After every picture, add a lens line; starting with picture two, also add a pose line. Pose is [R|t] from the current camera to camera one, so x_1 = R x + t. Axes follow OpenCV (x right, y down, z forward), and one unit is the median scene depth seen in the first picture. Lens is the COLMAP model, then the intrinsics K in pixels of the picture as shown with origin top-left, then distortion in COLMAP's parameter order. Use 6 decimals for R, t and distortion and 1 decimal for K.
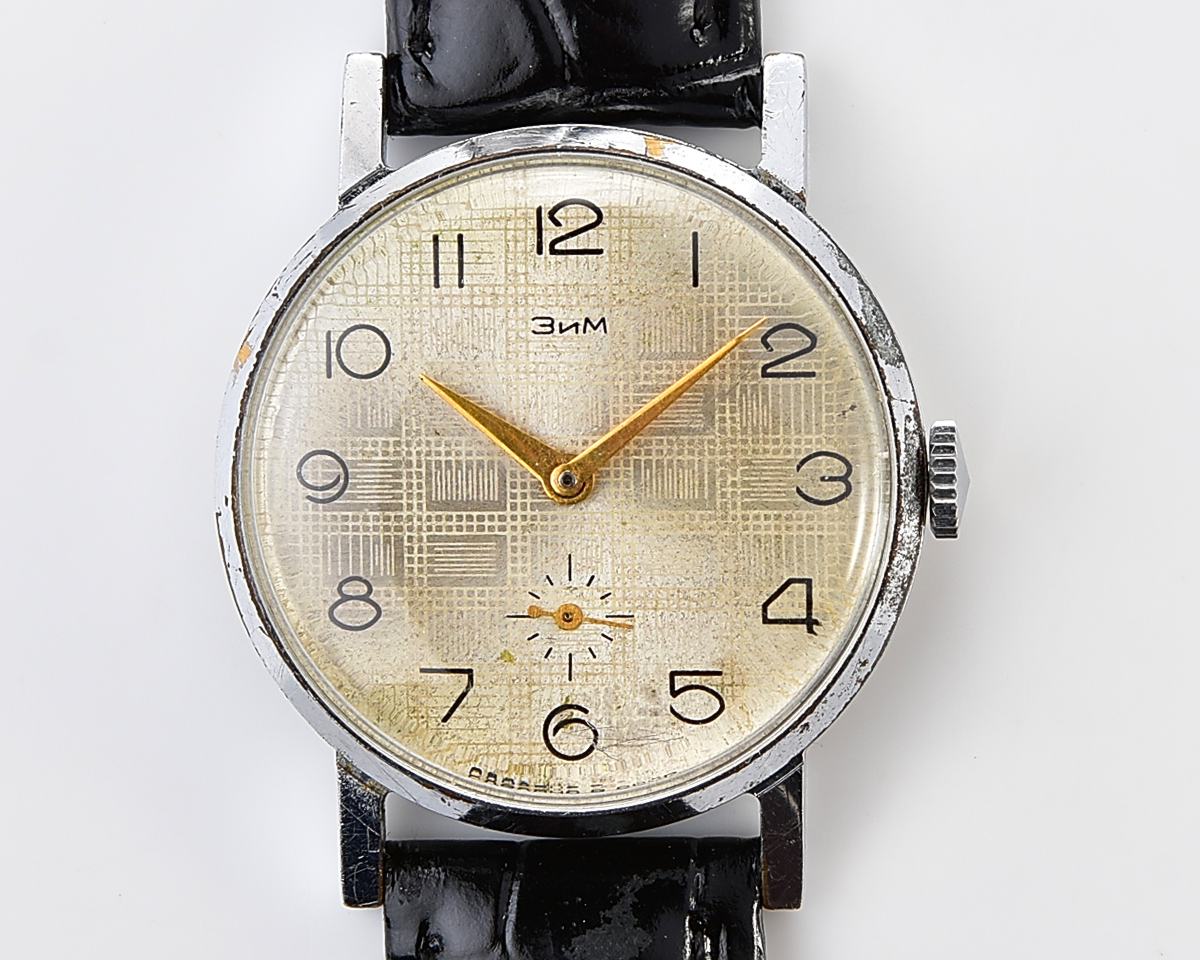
lens RADIAL K [[4272.6, 0, 607.2], [0, 4272.6, 486.6], [0, 0, 1]] dist [0.257313, 0.000000]
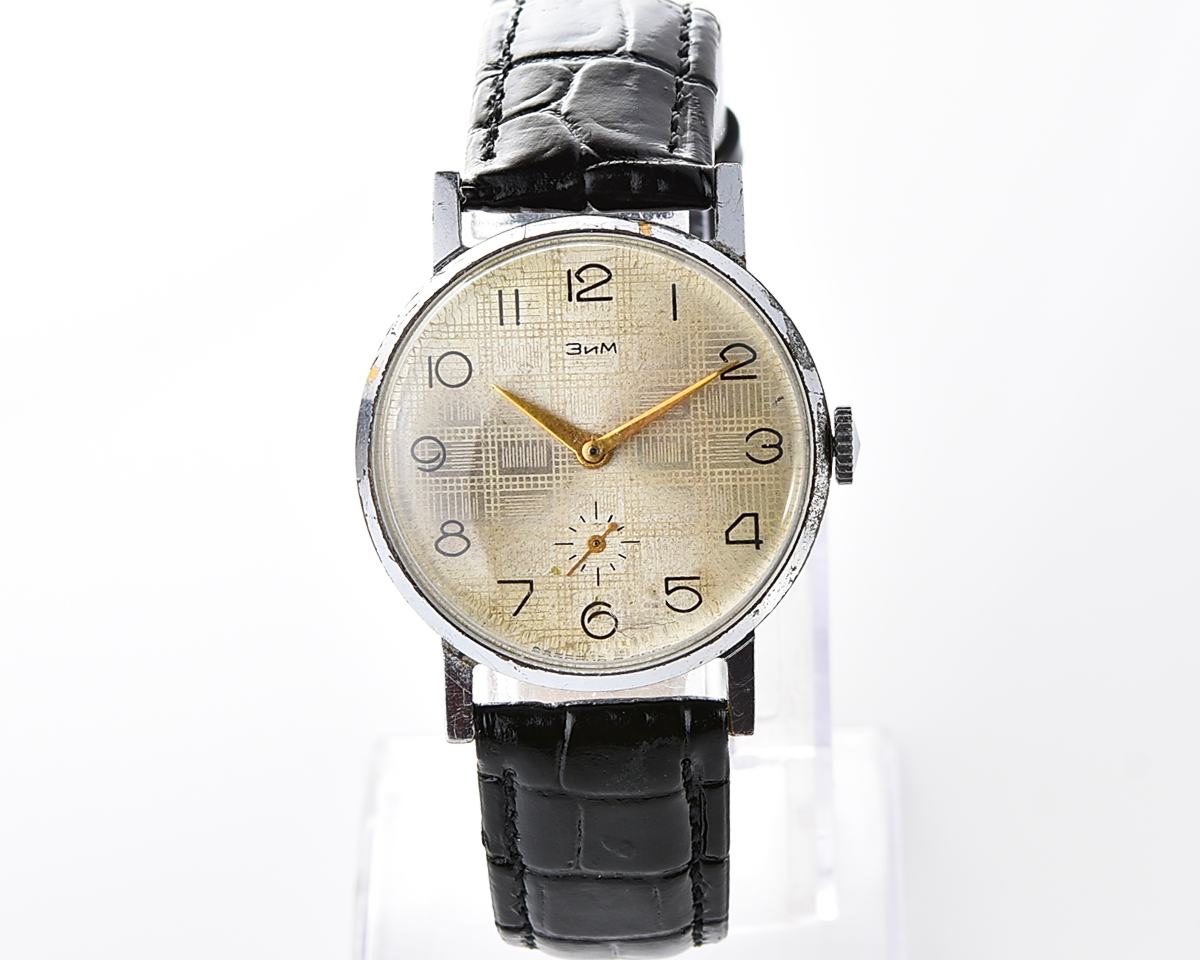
lens RADIAL K [[4272.6, 0, 594.5], [0, 4272.6, 479.1], [0, 0, 1]] dist [0.257313, 0.000000]
pose [[0.998805, -0.026743, 0.040909, -0.070120], [0.026749, 0.999642, 0.000421, 0.007379], [-0.040906, 0.000674, 0.999163, -0.493184]]
